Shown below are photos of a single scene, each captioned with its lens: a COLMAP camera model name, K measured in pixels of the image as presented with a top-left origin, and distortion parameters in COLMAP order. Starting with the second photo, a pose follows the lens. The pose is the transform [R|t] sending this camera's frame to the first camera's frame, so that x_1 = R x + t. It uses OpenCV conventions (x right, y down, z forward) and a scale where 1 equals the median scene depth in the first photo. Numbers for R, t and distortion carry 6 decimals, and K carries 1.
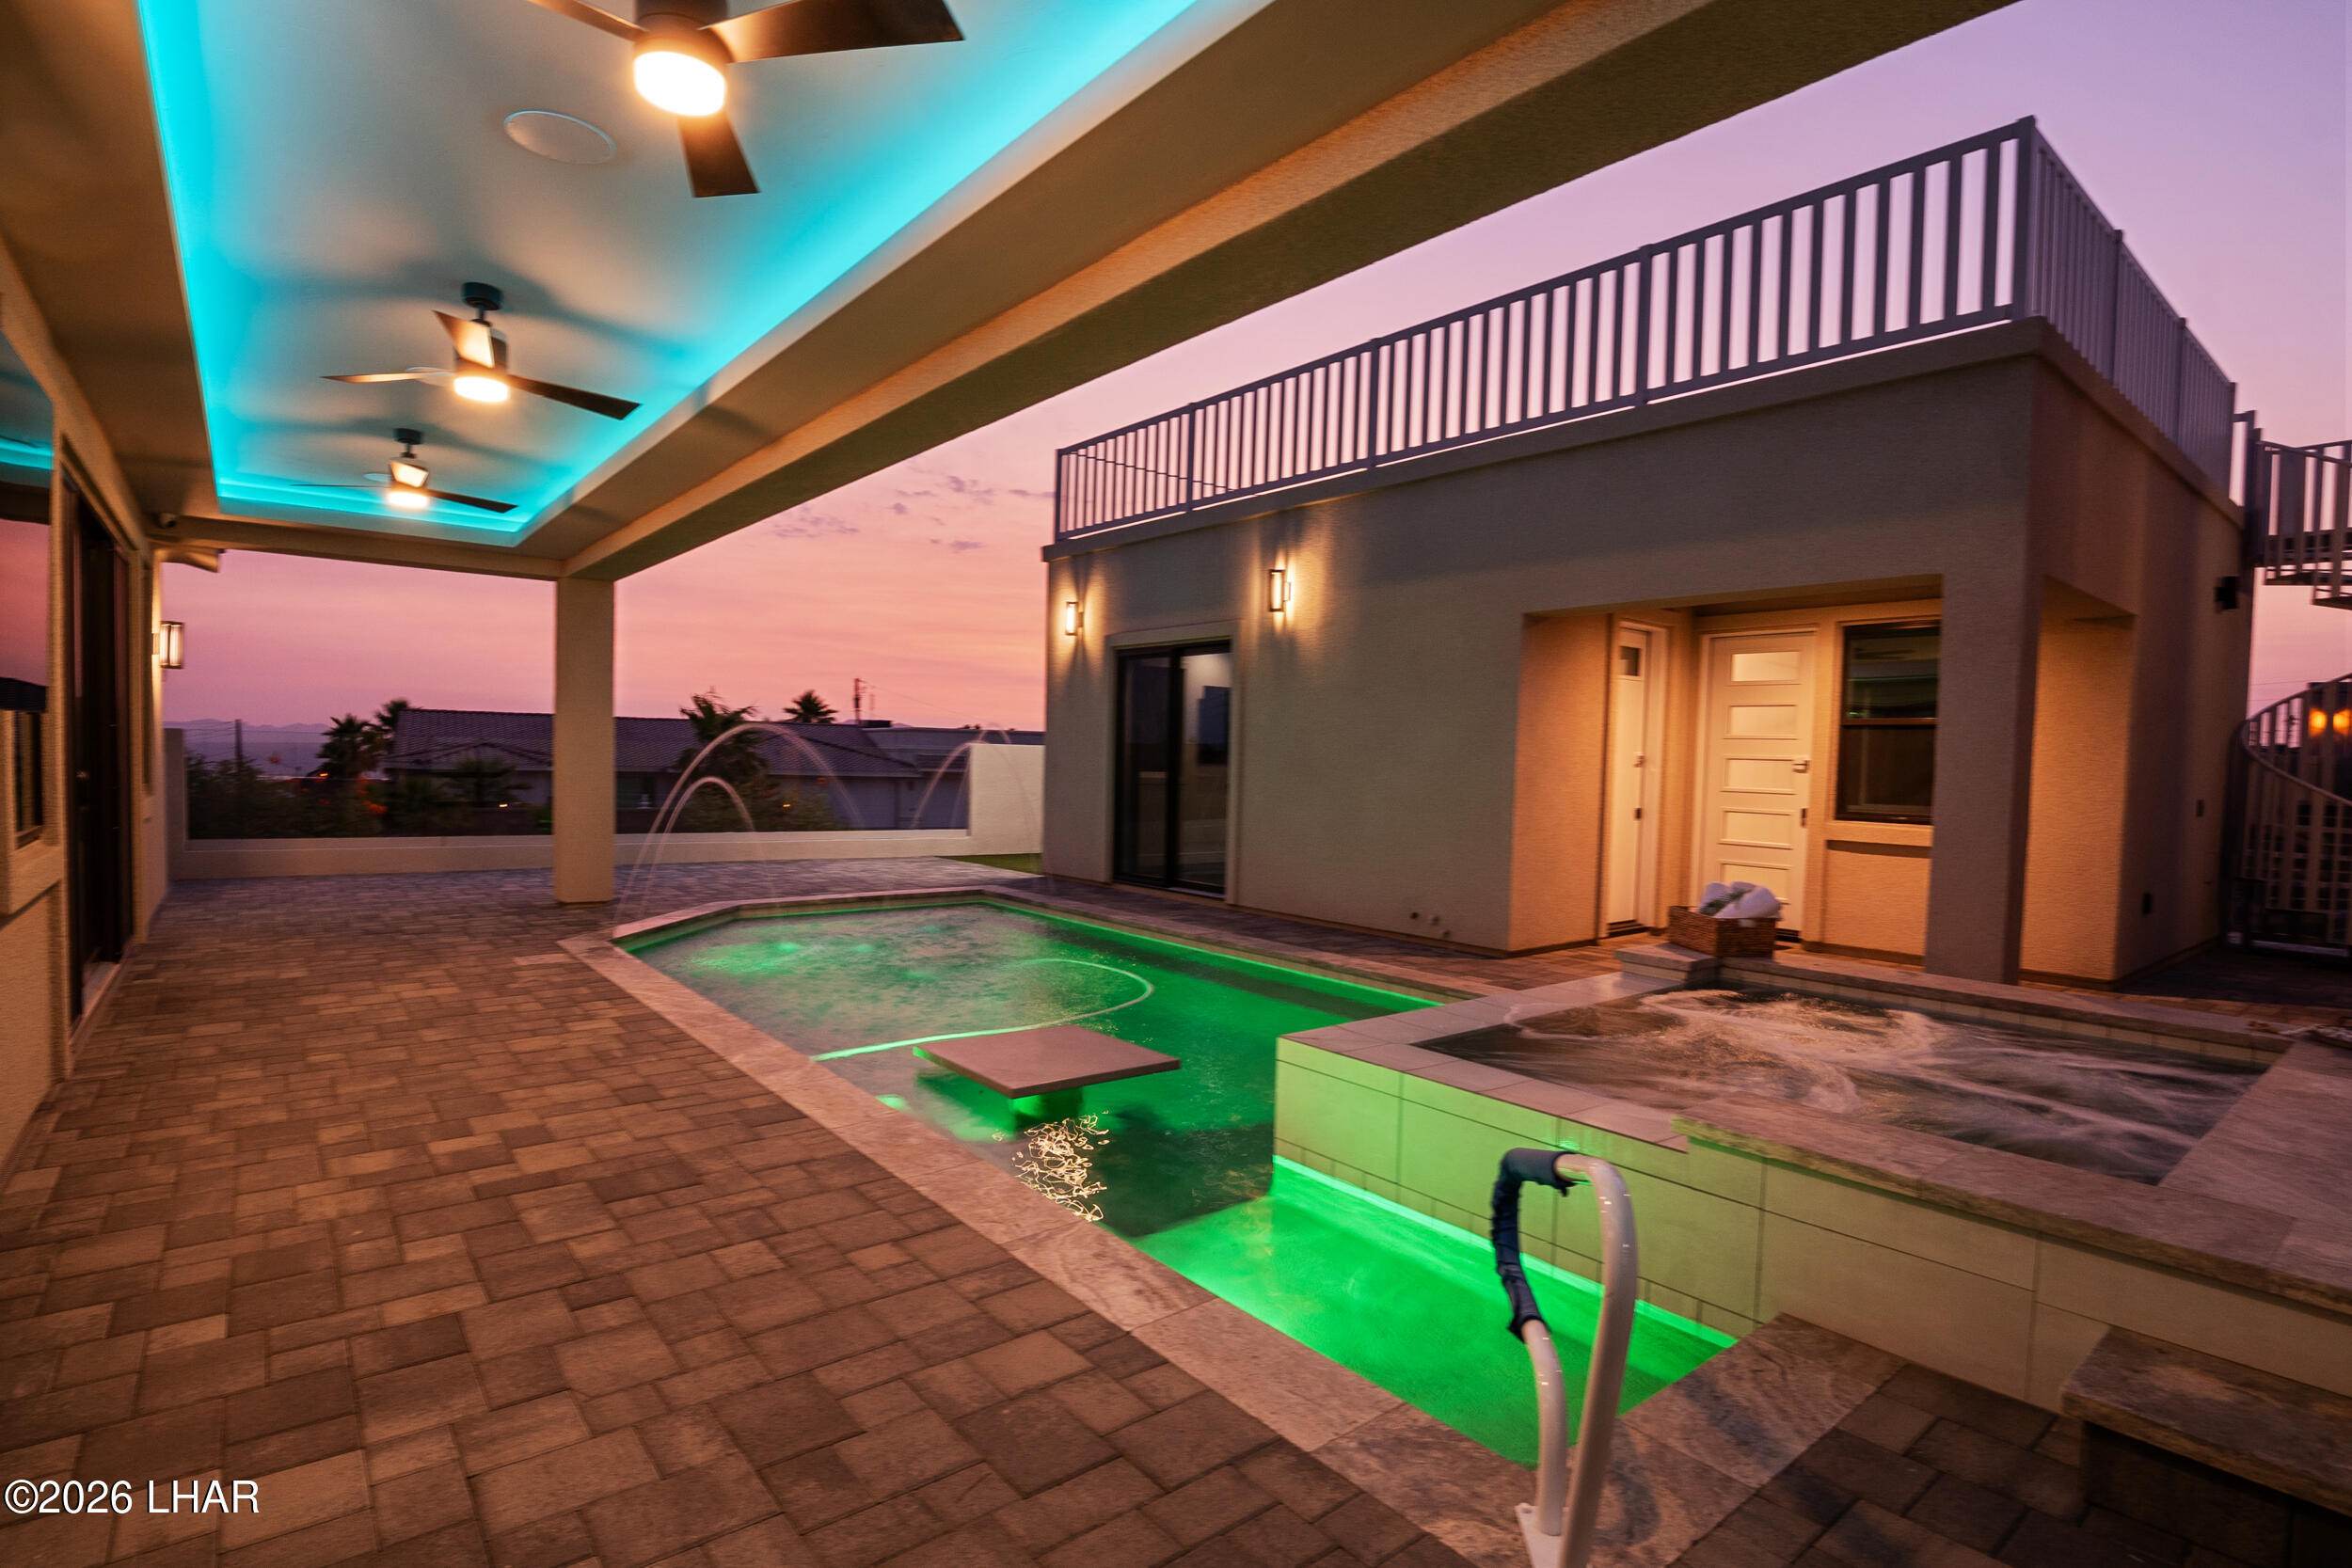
lens RADIAL K [[1159.8, 0, 1174.9], [0, 1159.8, 769.1], [0, 0, 1]] dist [-0.039214, -0.000517]
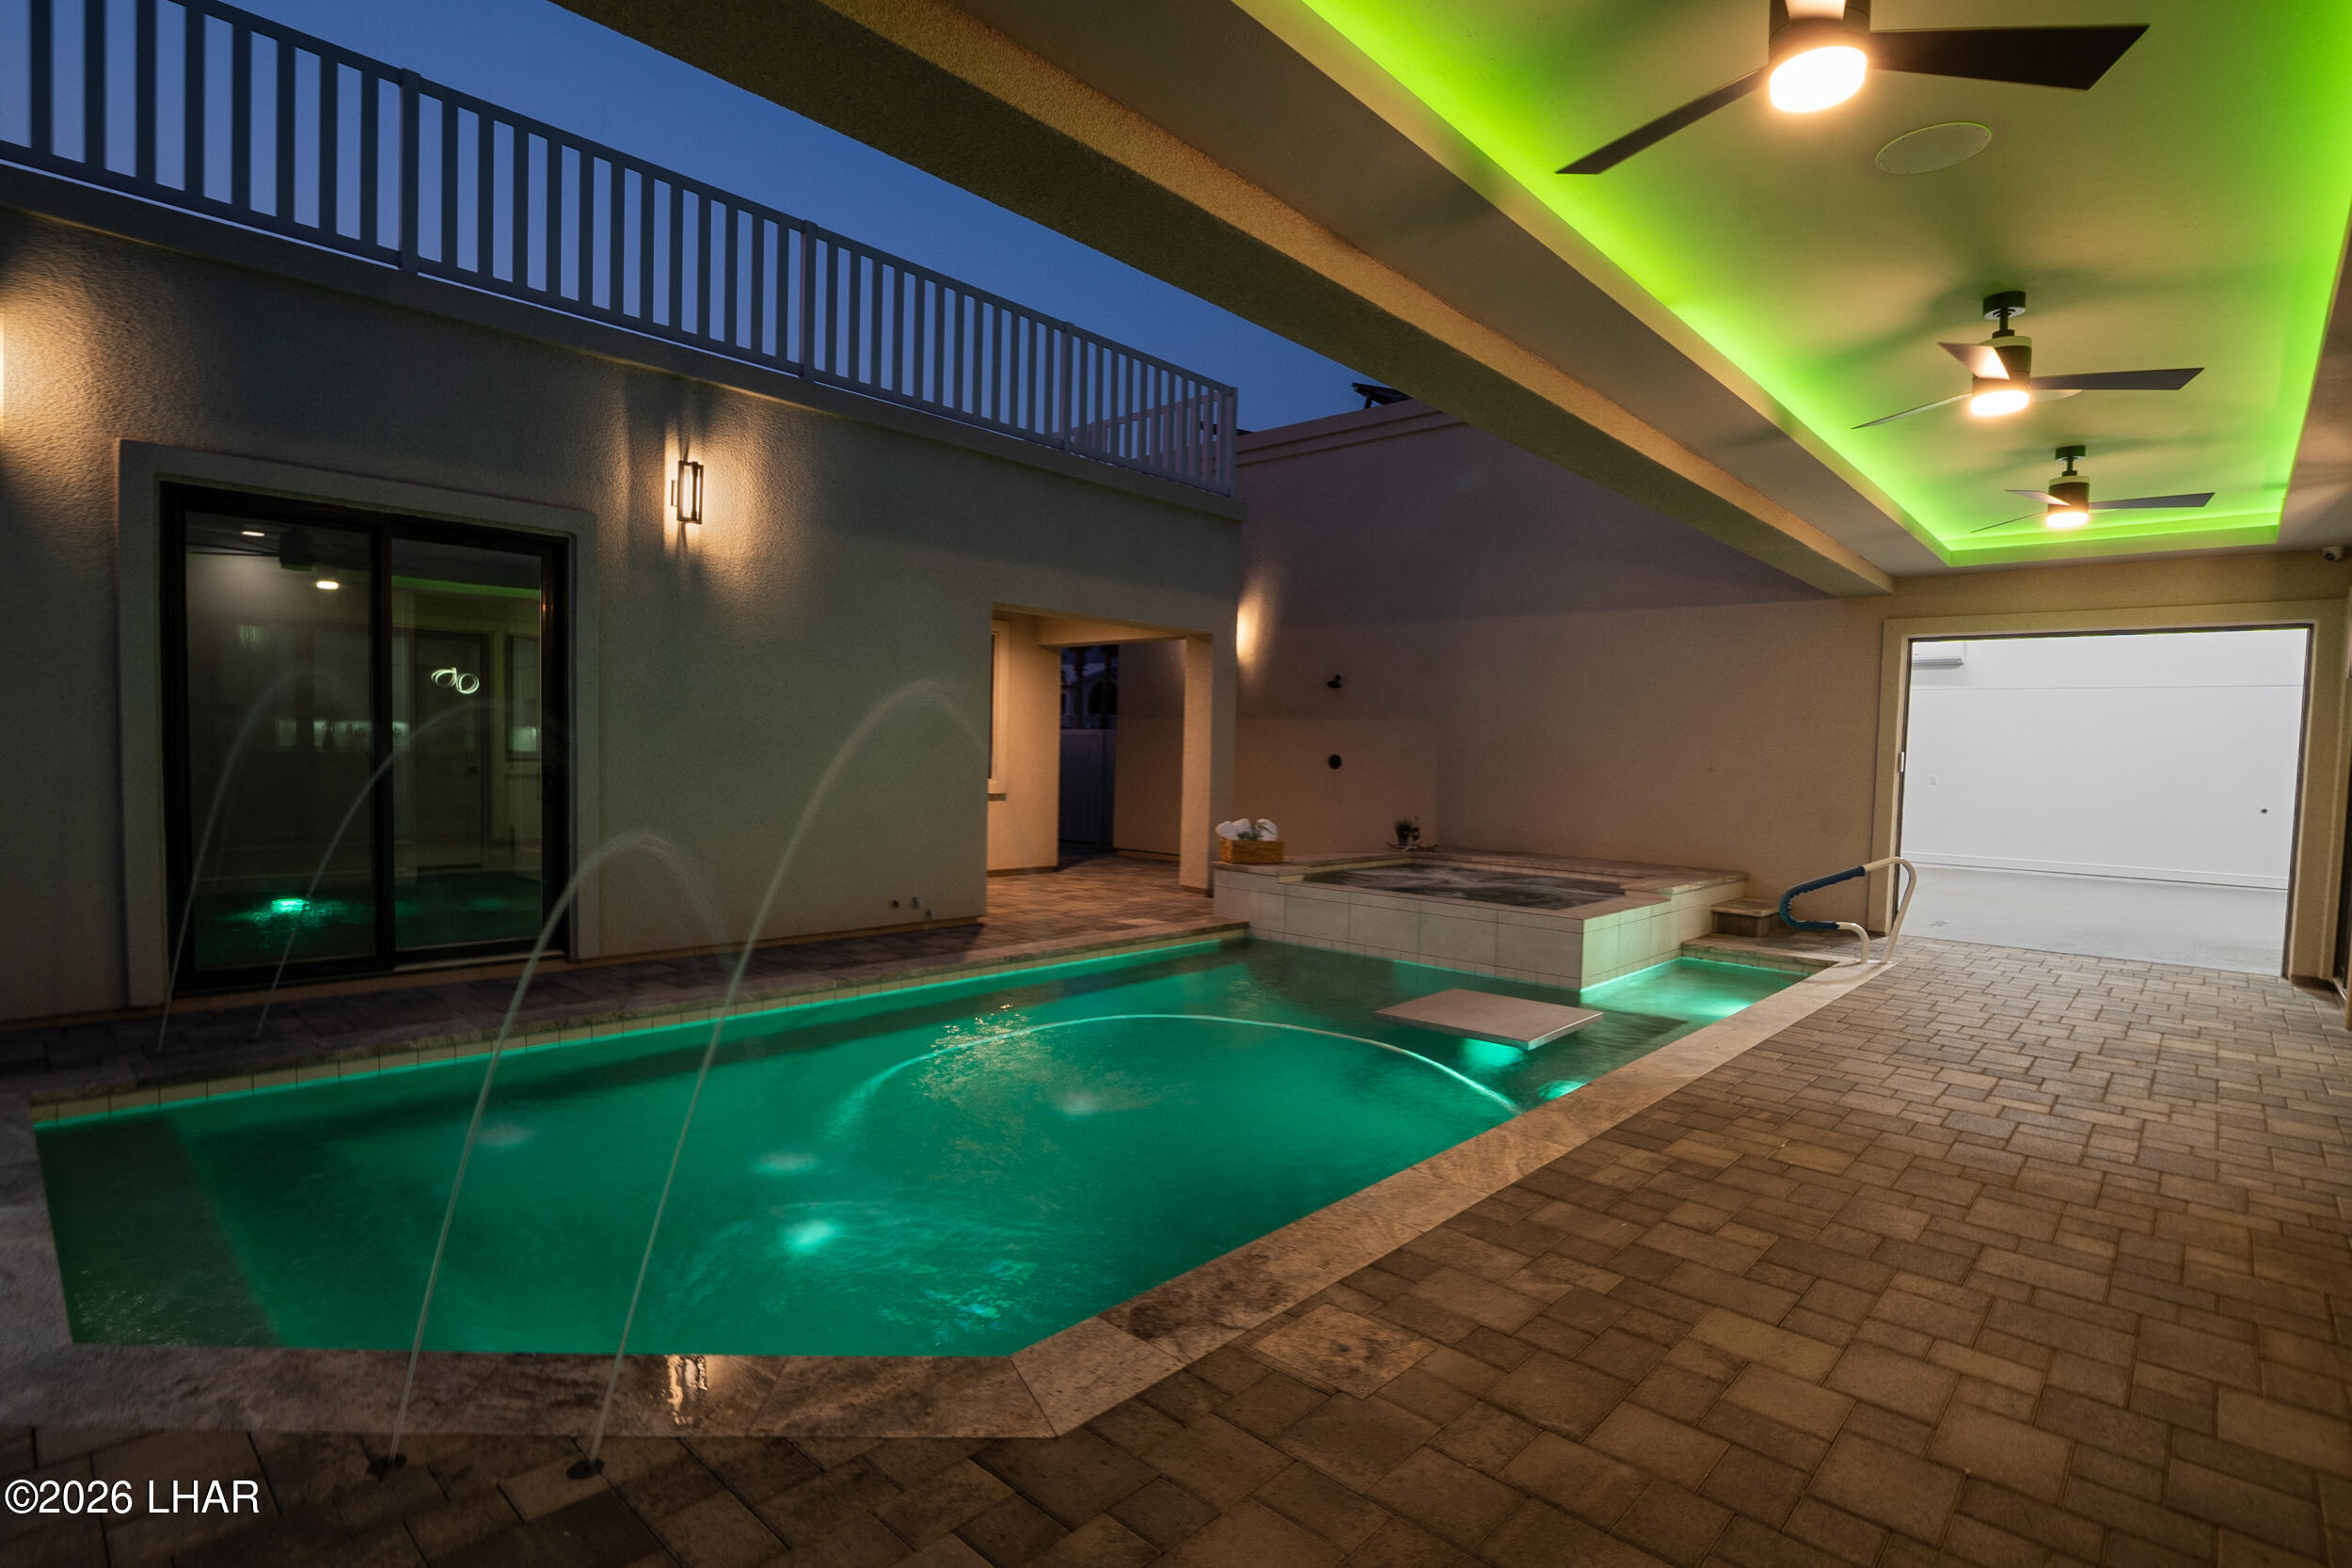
lens RADIAL K [[1159.8, 0, 1174.9], [0, 1159.8, 769.1], [0, 0, 1]] dist [-0.039214, -0.000517]
pose [[-0.142534, -0.042905, 0.988860, -1.221681], [-0.018949, 0.998995, 0.040614, -0.037386], [-0.989609, -0.012949, -0.143203, 1.514219]]
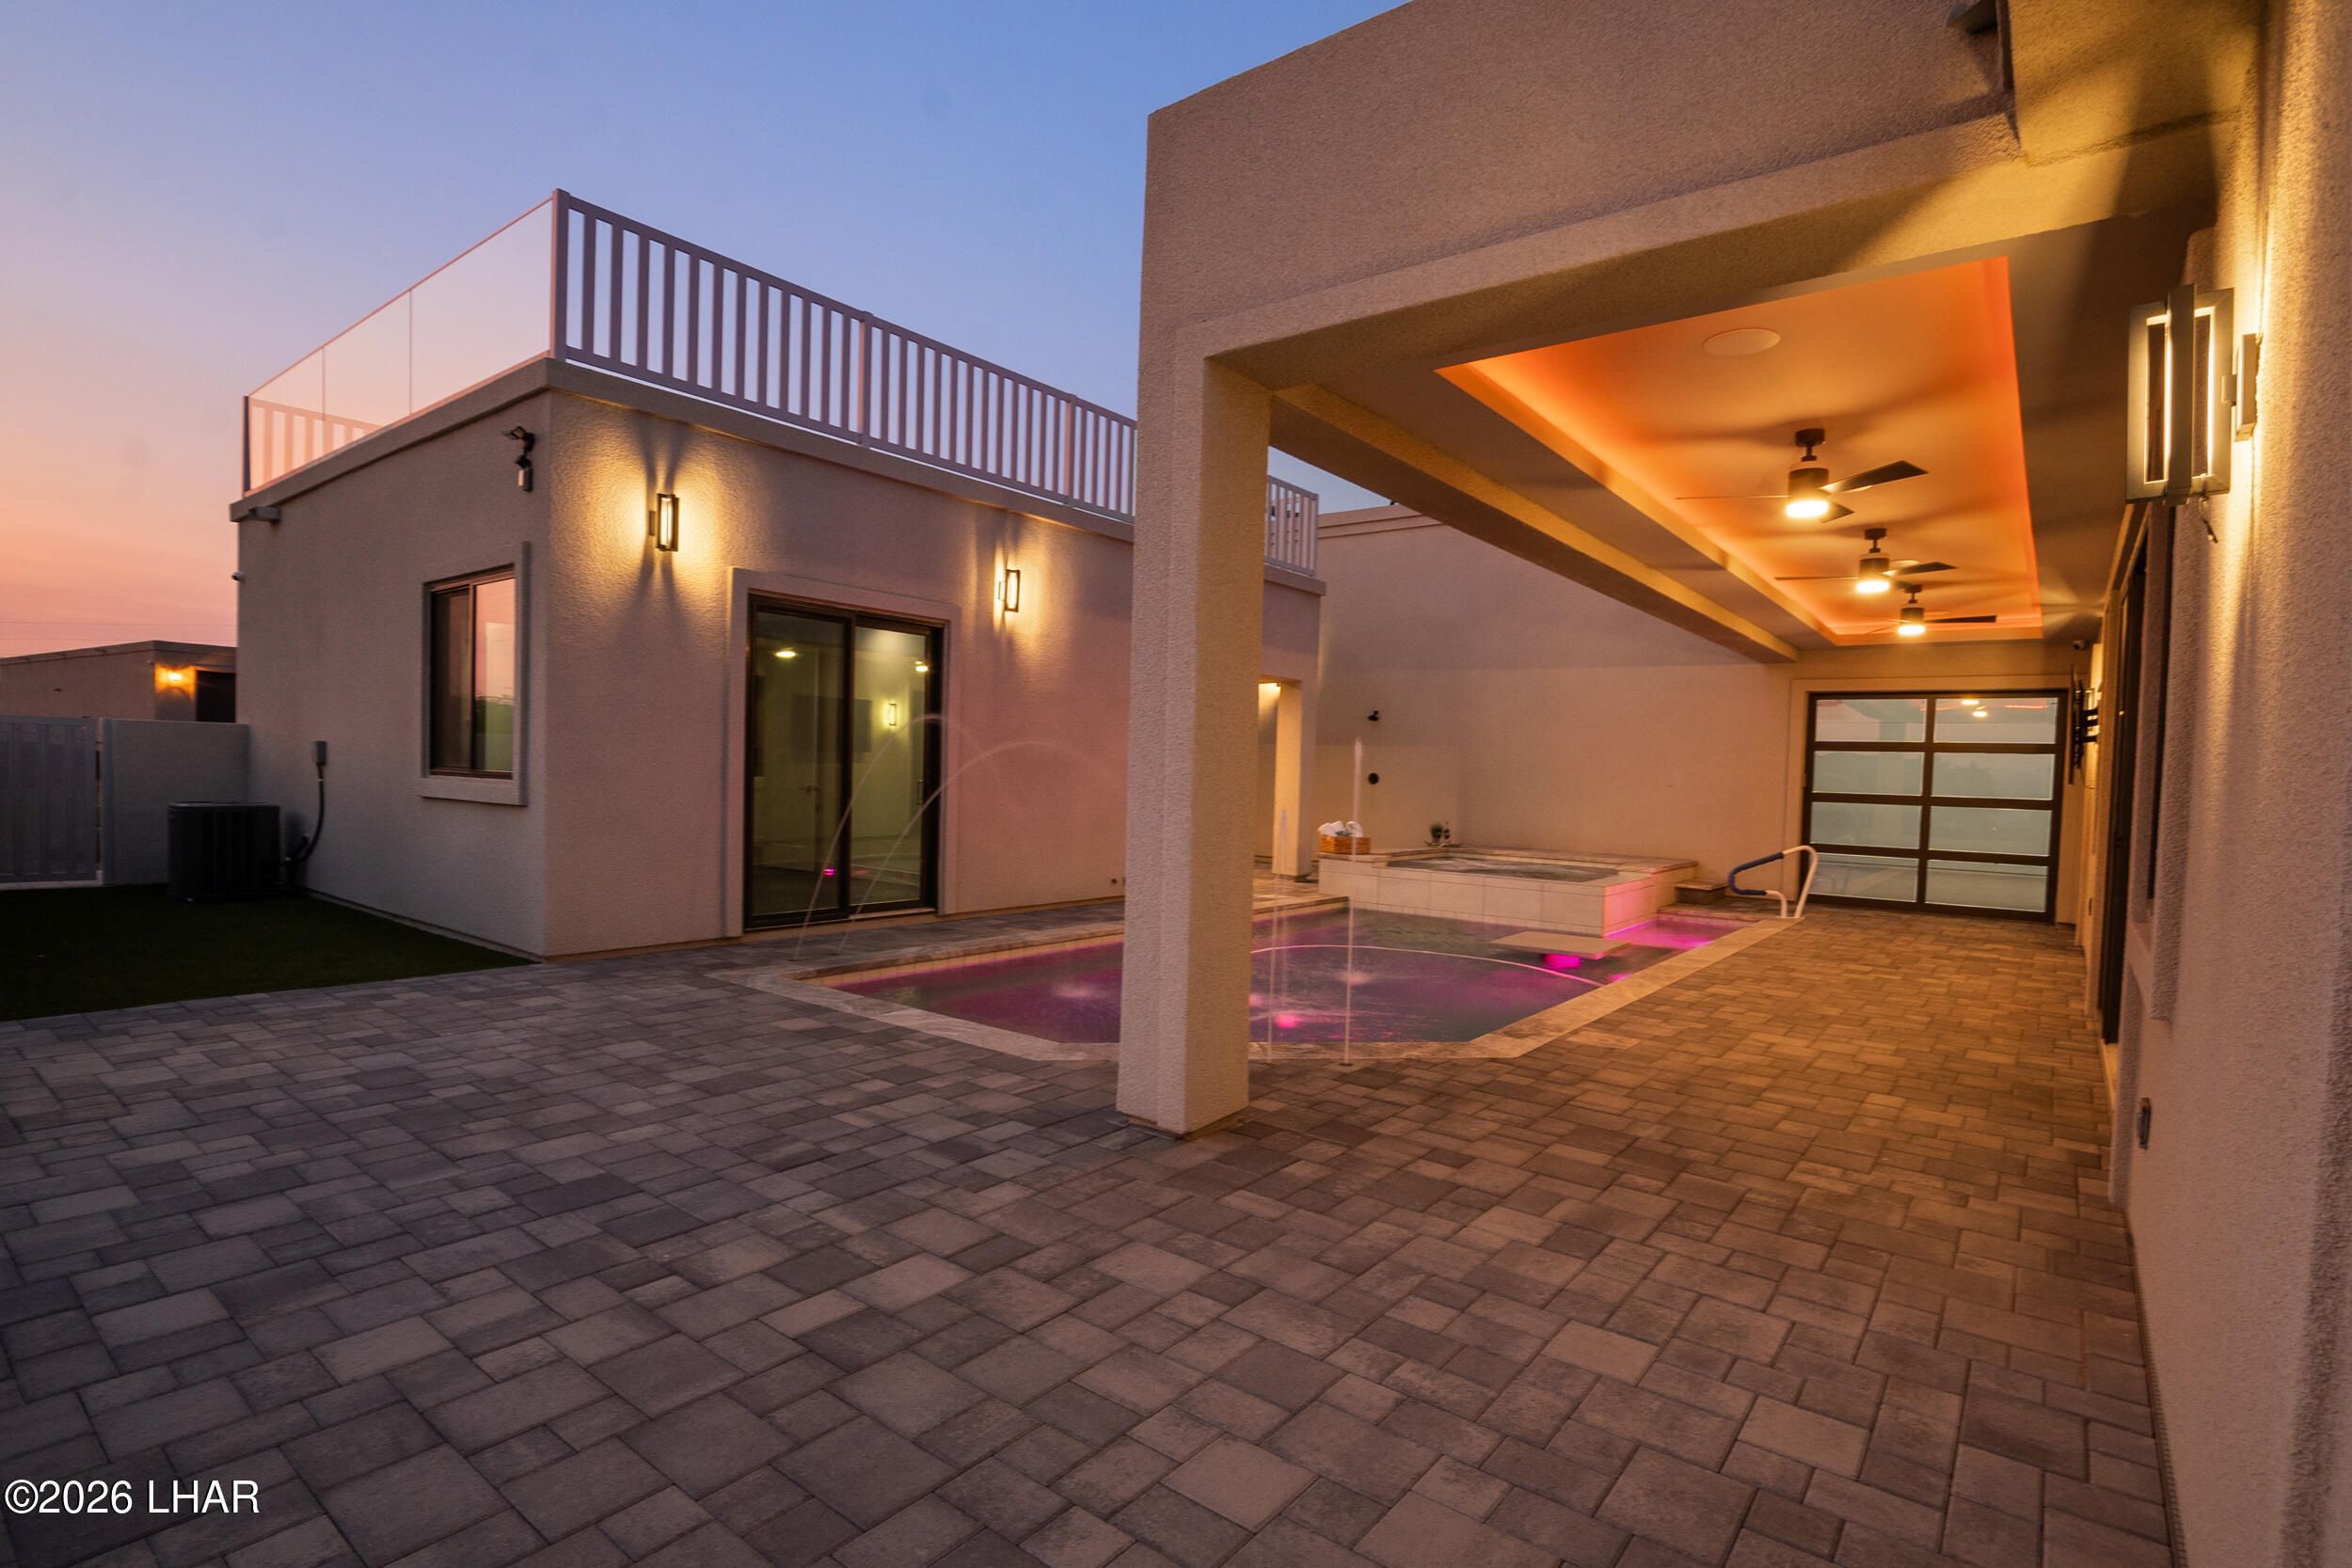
lens RADIAL K [[1123.1, 0, 1176.0], [0, 1123.1, 784.0], [0, 0, 1]] dist [-0.061531, 0.000219]
pose [[-0.214283, -0.034318, 0.976169, -1.690486], [-0.017273, 0.999359, 0.031342, -0.033817], [-0.976619, -0.010145, -0.214738, 2.006257]]
